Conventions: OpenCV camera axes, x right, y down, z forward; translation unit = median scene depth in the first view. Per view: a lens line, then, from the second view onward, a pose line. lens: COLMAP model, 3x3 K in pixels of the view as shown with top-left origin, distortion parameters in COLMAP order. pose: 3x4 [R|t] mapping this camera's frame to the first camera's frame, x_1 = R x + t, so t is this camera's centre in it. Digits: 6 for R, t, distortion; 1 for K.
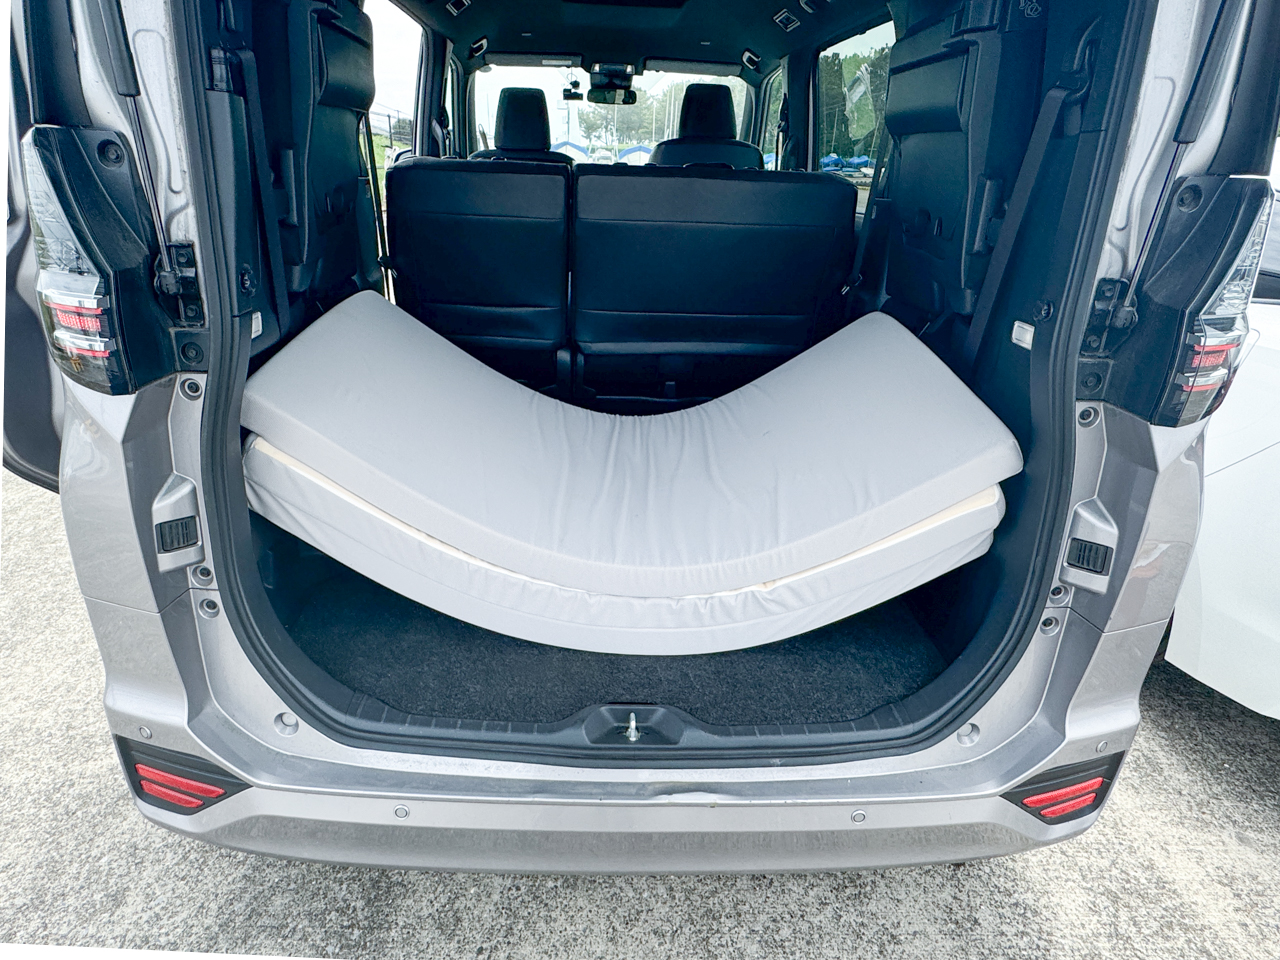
lens RADIAL K [[723.0, 0, 605.8], [0, 723.0, 478.2], [0, 0, 1]] dist [0.003226, 0.001488]
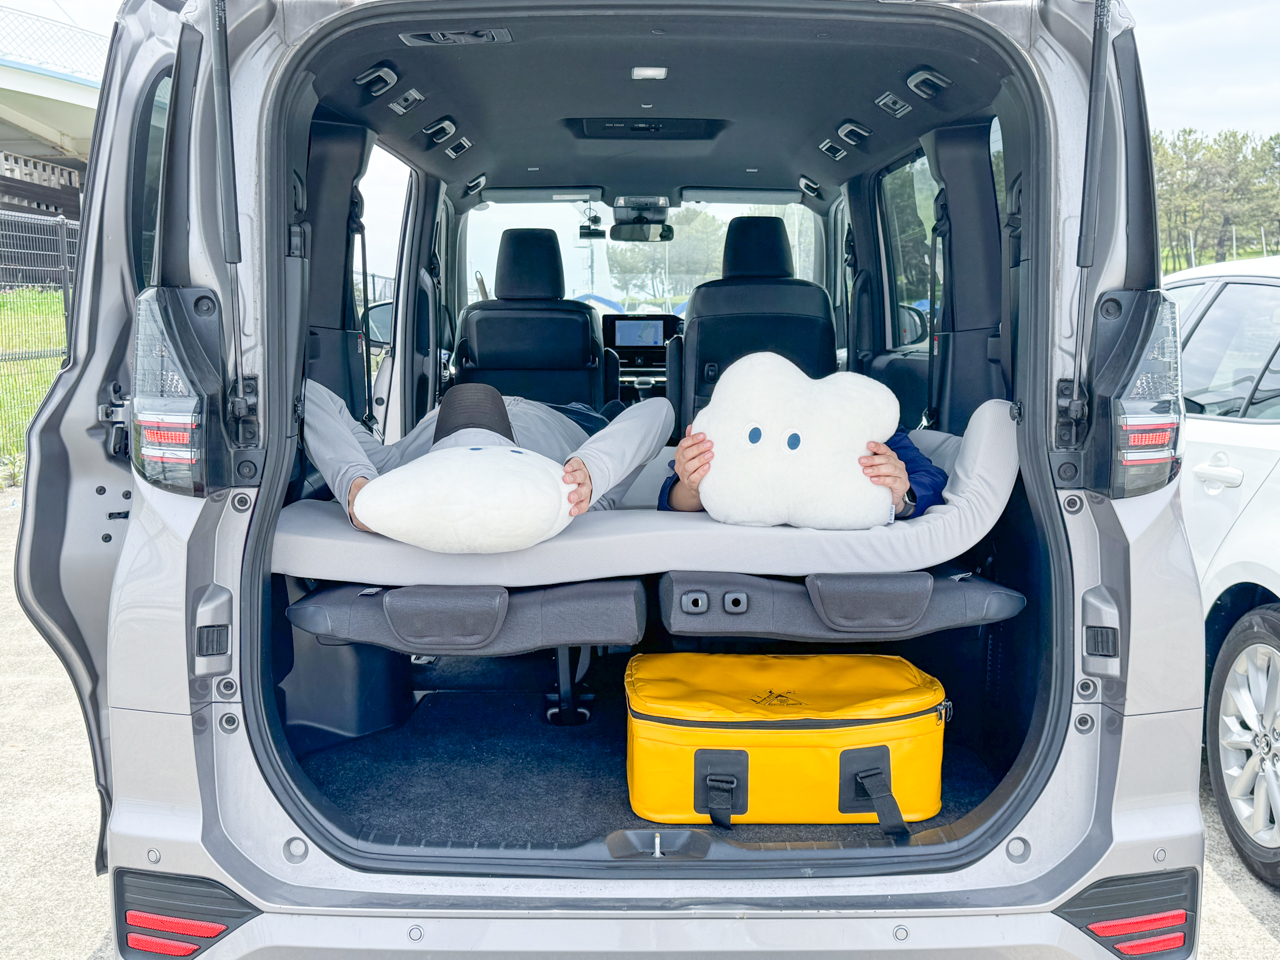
lens RADIAL K [[1303.9, 0, 640.0], [0, 1303.9, 480.0], [0, 0, 1]] dist [0.145798, -0.002818]
pose [[0.999302, -0.033477, -0.016581, 0.059166], [0.027360, 0.958037, -0.285335, 0.378358], [0.025438, 0.284682, 0.958284, -0.801888]]
